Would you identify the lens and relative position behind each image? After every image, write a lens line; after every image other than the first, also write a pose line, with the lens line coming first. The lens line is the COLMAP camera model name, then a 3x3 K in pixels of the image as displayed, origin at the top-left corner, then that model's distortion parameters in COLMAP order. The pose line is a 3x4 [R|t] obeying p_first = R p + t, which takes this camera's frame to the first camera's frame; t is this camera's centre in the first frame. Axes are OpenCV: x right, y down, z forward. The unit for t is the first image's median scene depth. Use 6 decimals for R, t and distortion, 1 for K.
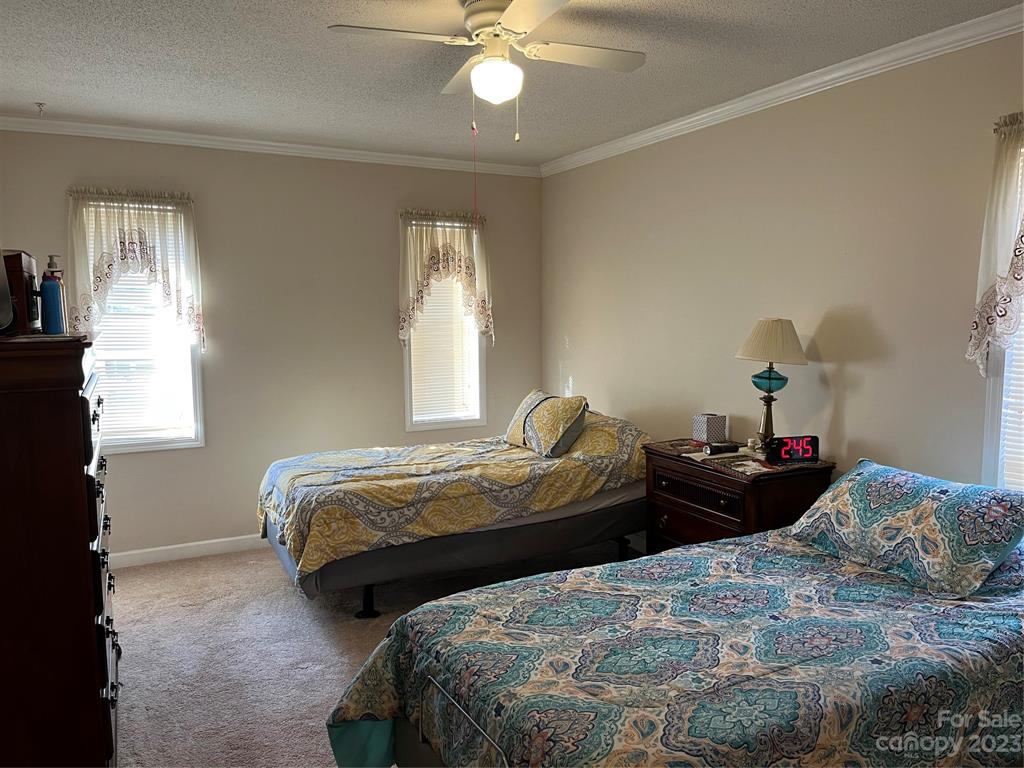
lens RADIAL K [[783.5, 0, 510.2], [0, 783.5, 389.7], [0, 0, 1]] dist [0.052012, -0.056165]
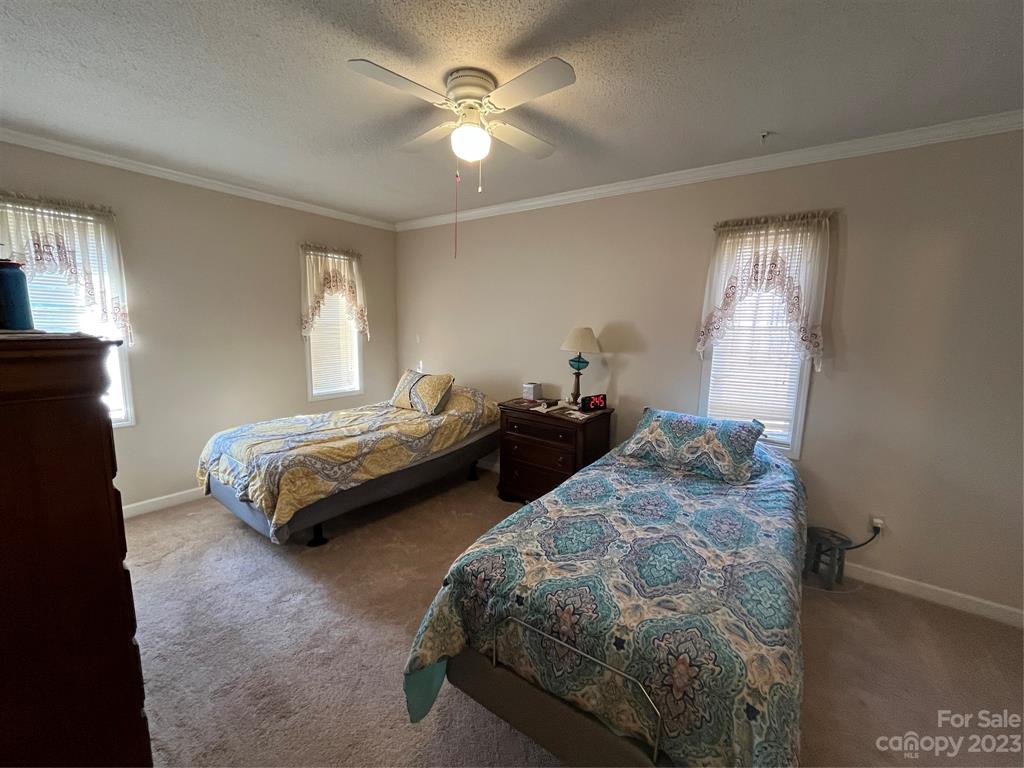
lens RADIAL K [[422.3, 0, 511.2], [0, 422.3, 379.7], [0, 0, 1]] dist [-0.003129, 0.000282]
pose [[0.896241, -0.035463, 0.442148, -0.214872], [0.018619, 0.998928, 0.042381, -0.017440], [-0.443177, -0.029751, 0.895940, 0.242895]]
